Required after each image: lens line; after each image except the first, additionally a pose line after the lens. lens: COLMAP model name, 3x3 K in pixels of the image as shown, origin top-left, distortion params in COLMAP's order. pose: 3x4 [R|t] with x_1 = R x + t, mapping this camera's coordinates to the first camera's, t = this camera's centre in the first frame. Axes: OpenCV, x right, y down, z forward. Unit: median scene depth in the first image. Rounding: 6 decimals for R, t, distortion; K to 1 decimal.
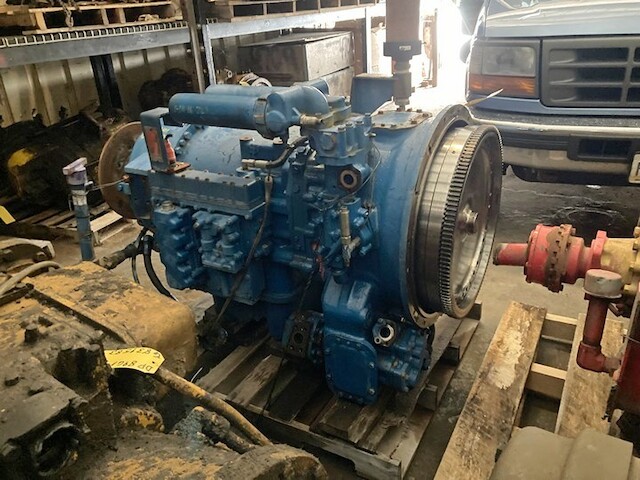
lens RADIAL K [[510.2, 0, 319.7], [0, 510.2, 241.1], [0, 0, 1]] dist [-0.007492, -0.003381]
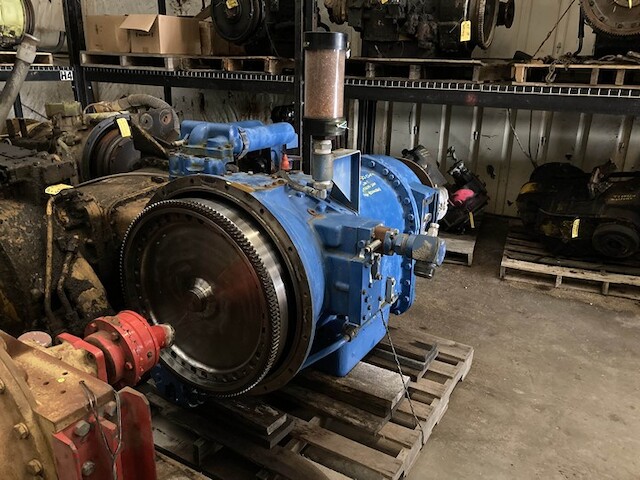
lens RADIAL K [[510.2, 0, 320.5], [0, 510.2, 238.7], [0, 0, 1]] dist [-0.007492, -0.003381]
pose [[-0.009165, 0.378912, -0.925387, 0.602157], [-0.434973, 0.831775, 0.344889, -0.309956], [0.900397, 0.405679, 0.157193, 0.541235]]
